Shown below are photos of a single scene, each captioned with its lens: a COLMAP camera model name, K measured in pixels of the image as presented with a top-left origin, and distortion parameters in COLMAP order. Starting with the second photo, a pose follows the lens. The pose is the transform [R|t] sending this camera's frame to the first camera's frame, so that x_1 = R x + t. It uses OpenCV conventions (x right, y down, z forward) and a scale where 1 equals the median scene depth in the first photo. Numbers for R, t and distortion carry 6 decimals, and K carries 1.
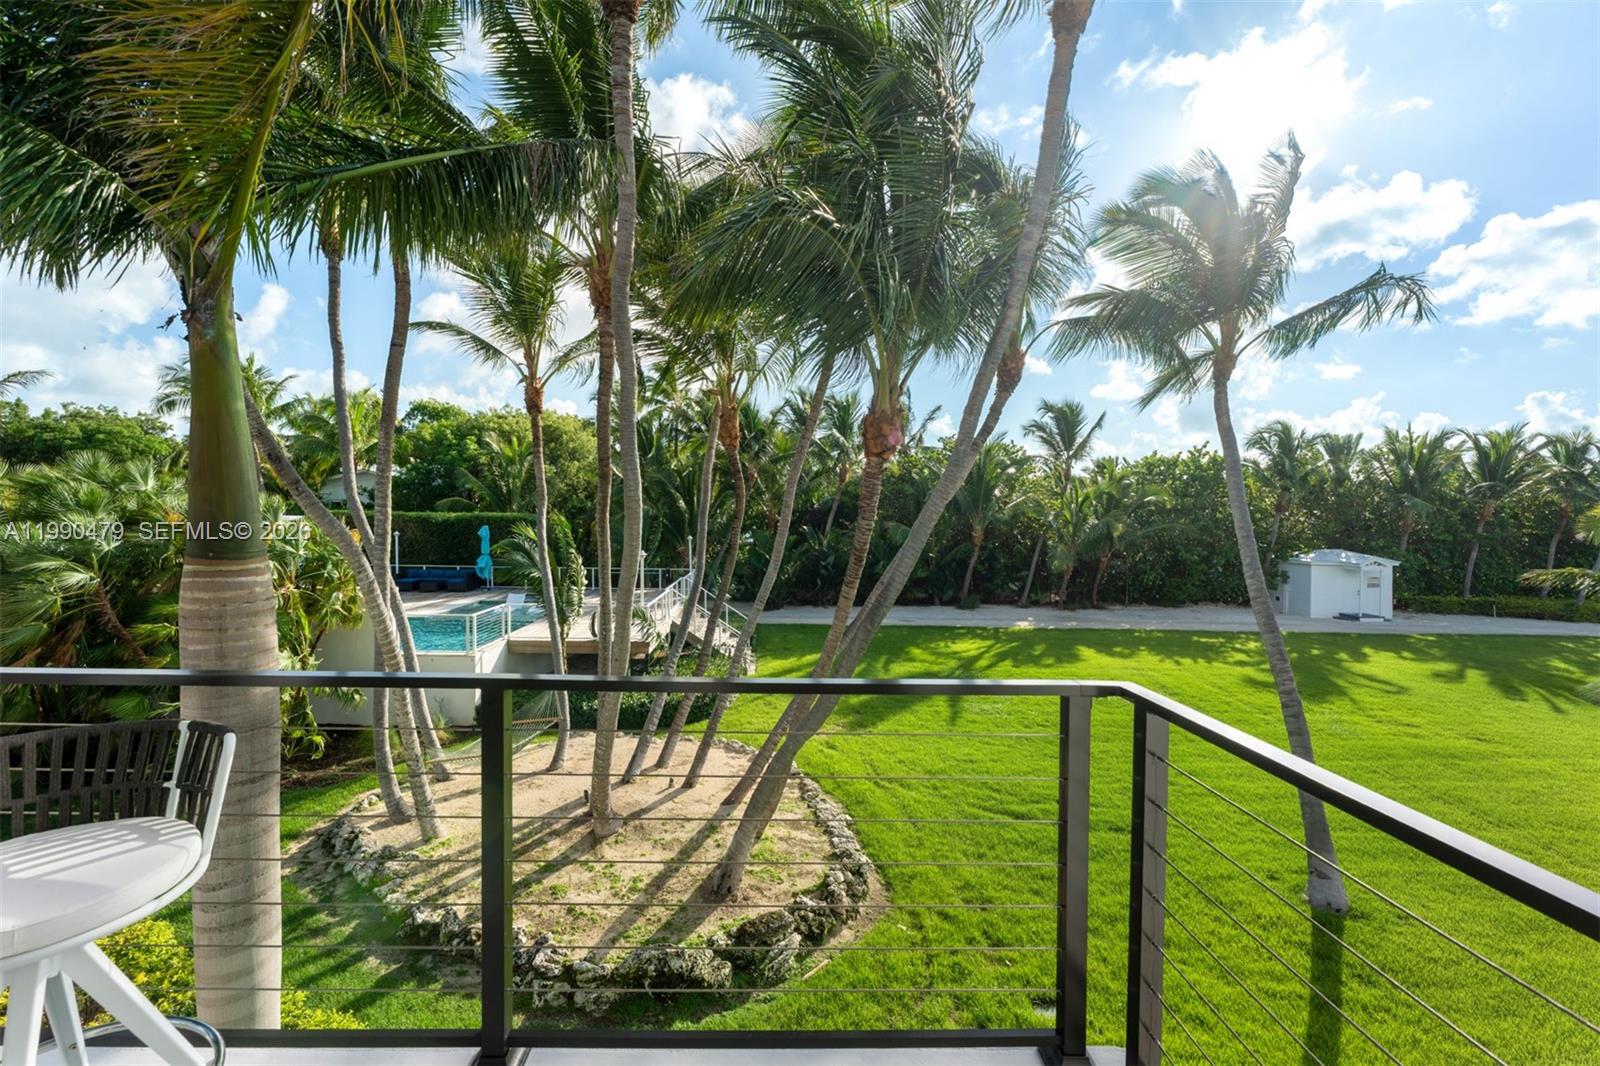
lens RADIAL K [[667.7, 0, 790.3], [0, 667.7, 523.4], [0, 0, 1]] dist [-0.007402, -0.000048]
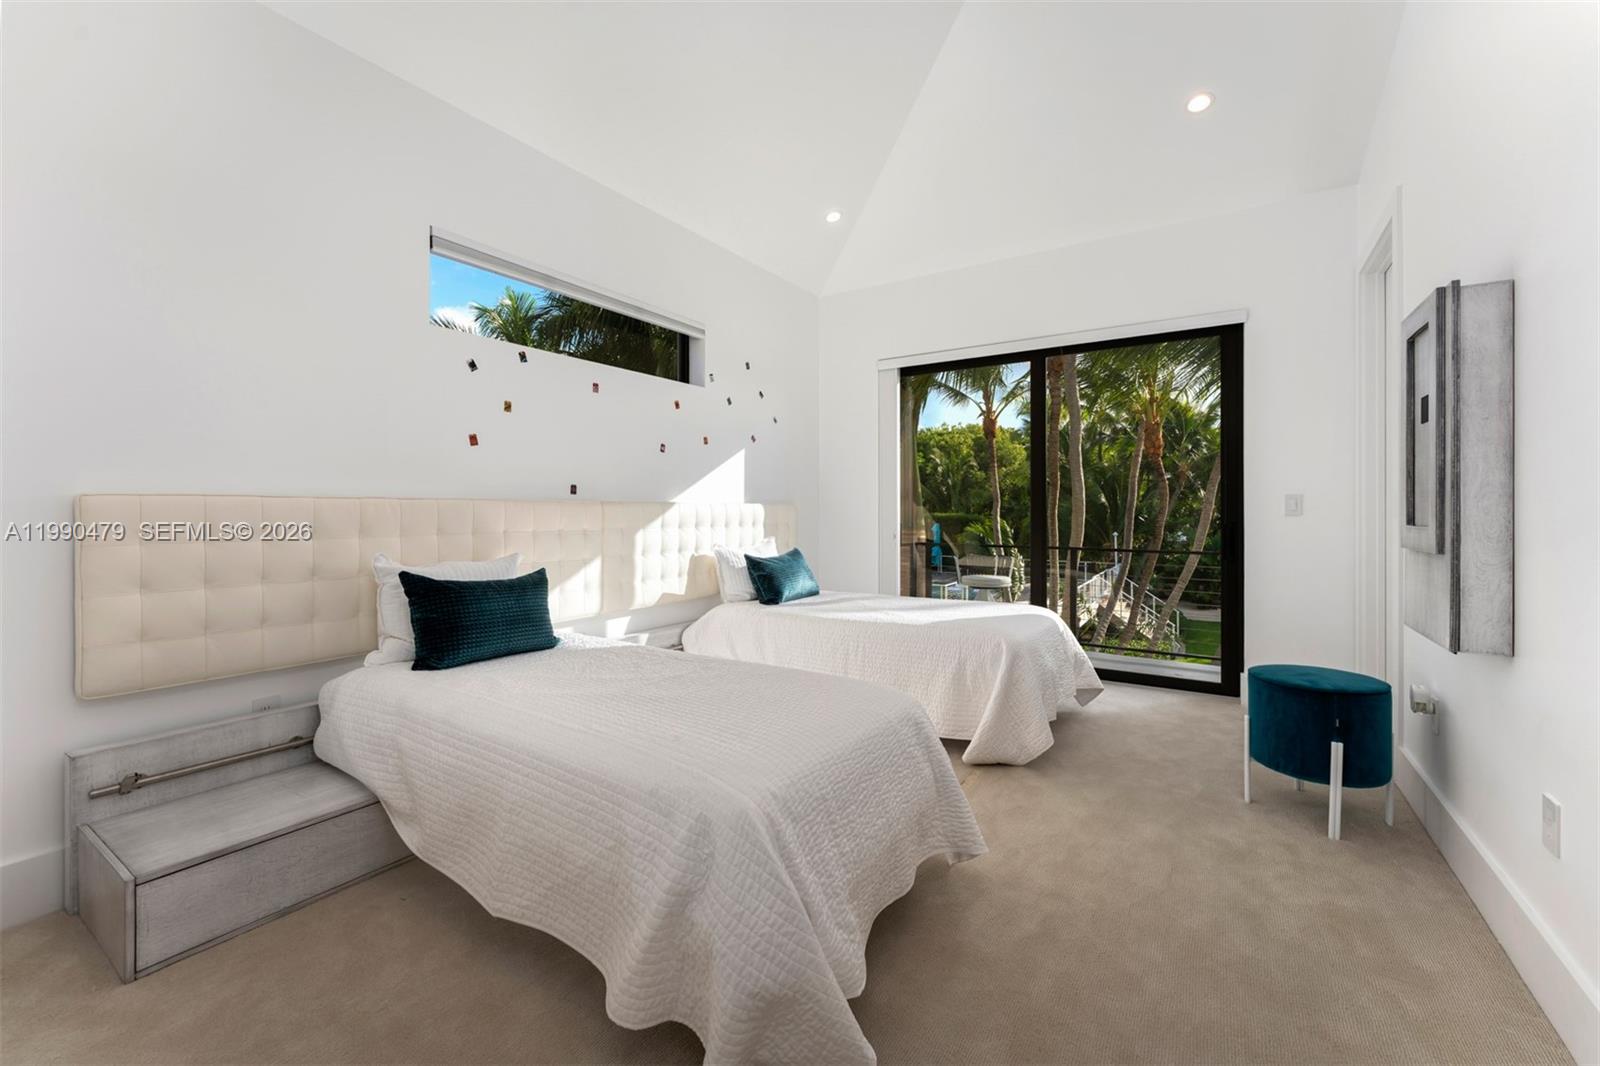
lens RADIAL K [[649.8, 0, 793.0], [0, 649.8, 531.6], [0, 0, 1]] dist [0.000003, -0.000077]
pose [[0.821687, 0.001637, -0.569937, 0.026977], [0.004325, 0.999949, 0.009109, 0.007174], [0.569923, -0.009950, 0.821638, -0.214715]]
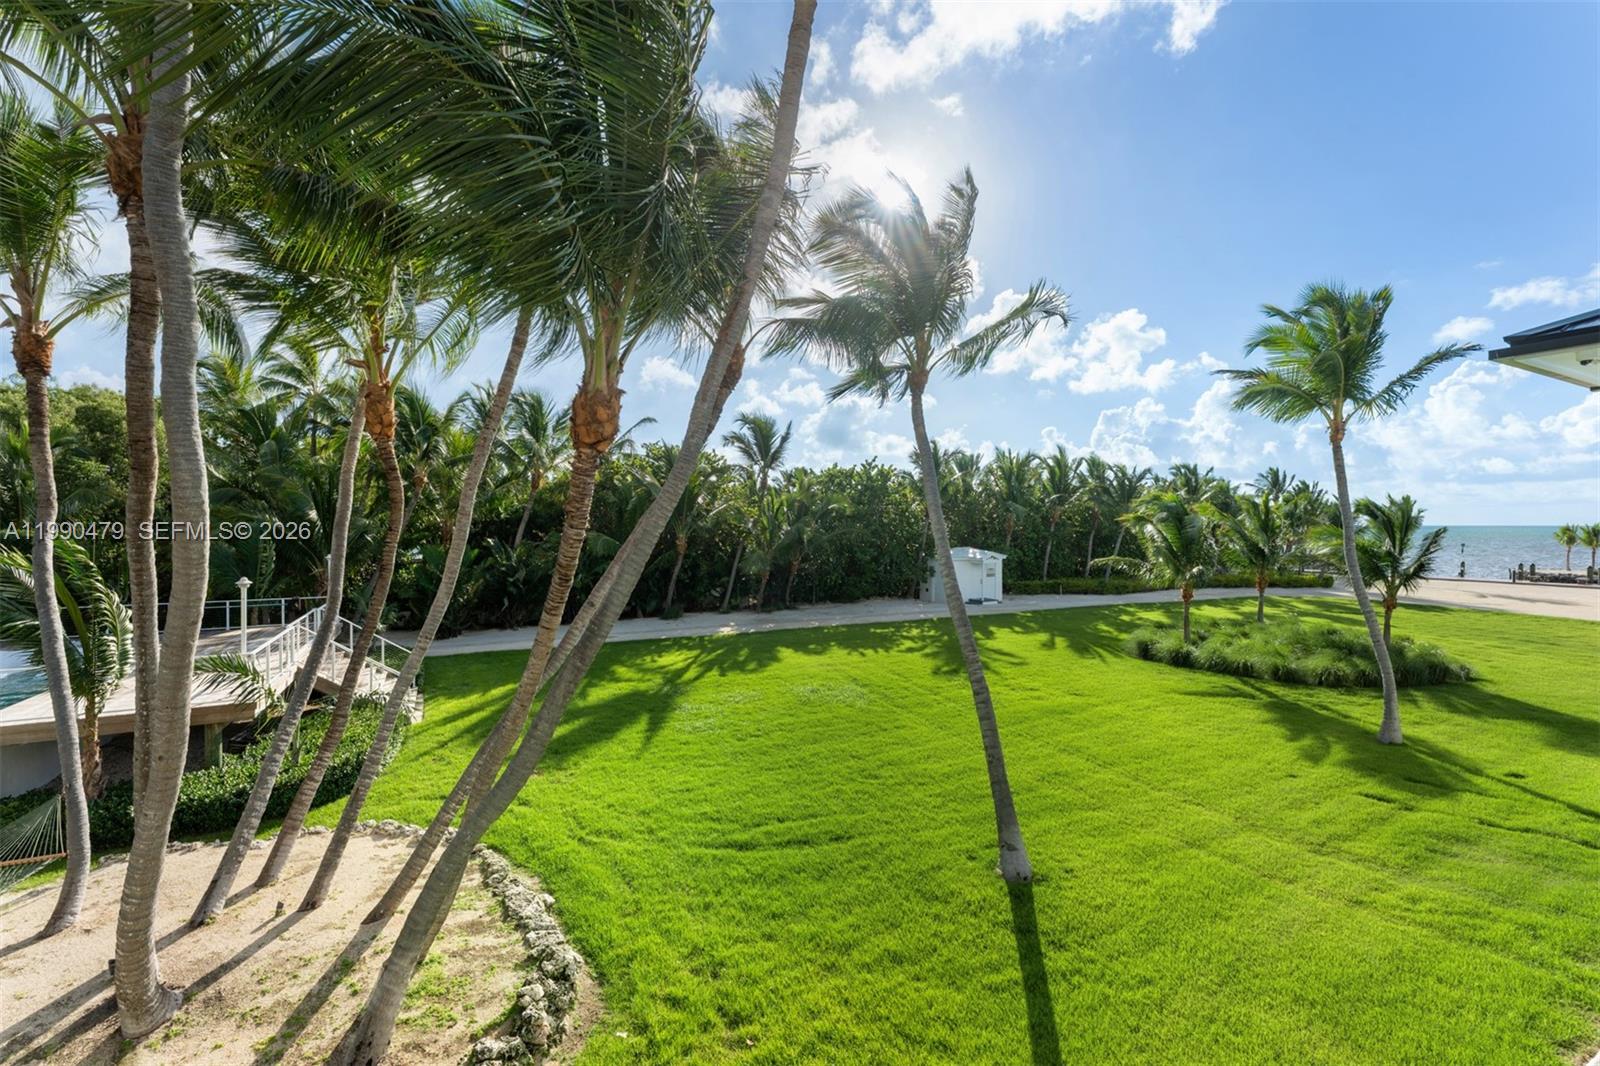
lens RADIAL K [[662.6, 0, 795.1], [0, 662.6, 500.3], [0, 0, 1]] dist [-0.002683, -0.000474]
pose [[0.898689, 0.001188, 0.438584, 0.002178], [0.020021, 0.998843, -0.043729, 0.000310], [-0.438129, 0.048079, 0.897625, 0.068274]]
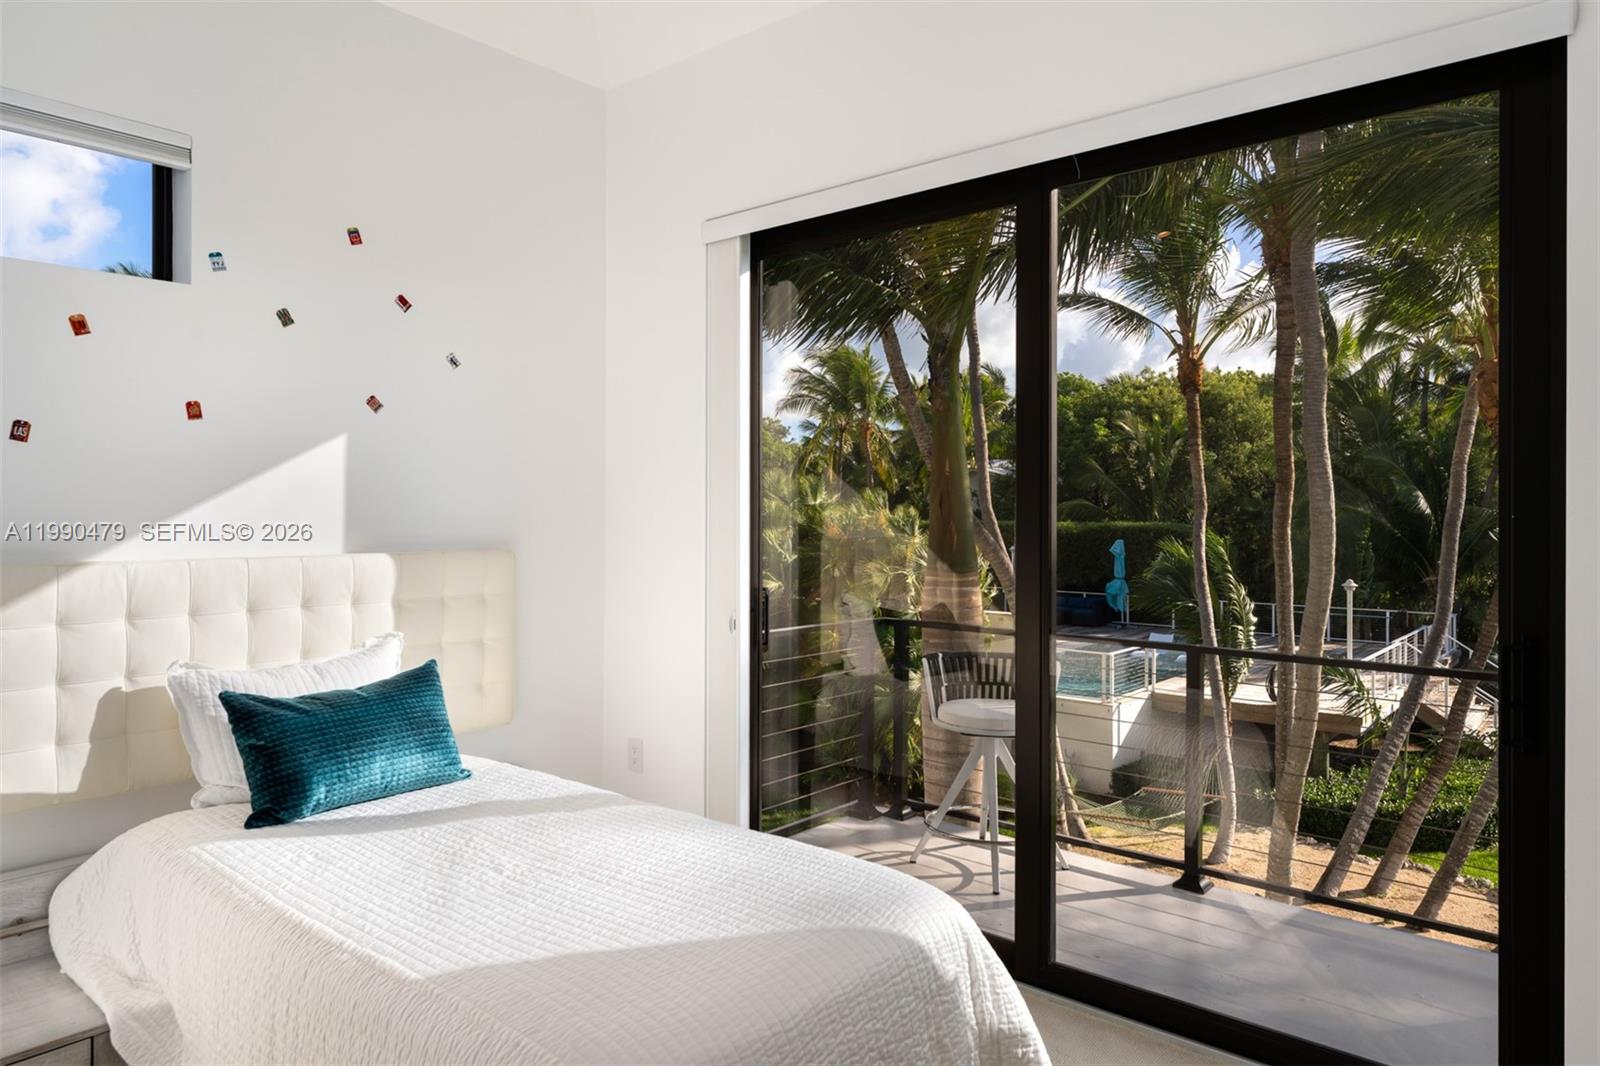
lens RADIAL K [[1014.8, 0, 791.3], [0, 1014.8, 542.5], [0, 0, 1]] dist [0.002543, -0.000099]
pose [[0.742859, 0.008359, -0.669396, 0.036749], [-0.002931, 0.999953, 0.009234, -0.003435], [0.669441, -0.004897, 0.742849, -0.111571]]
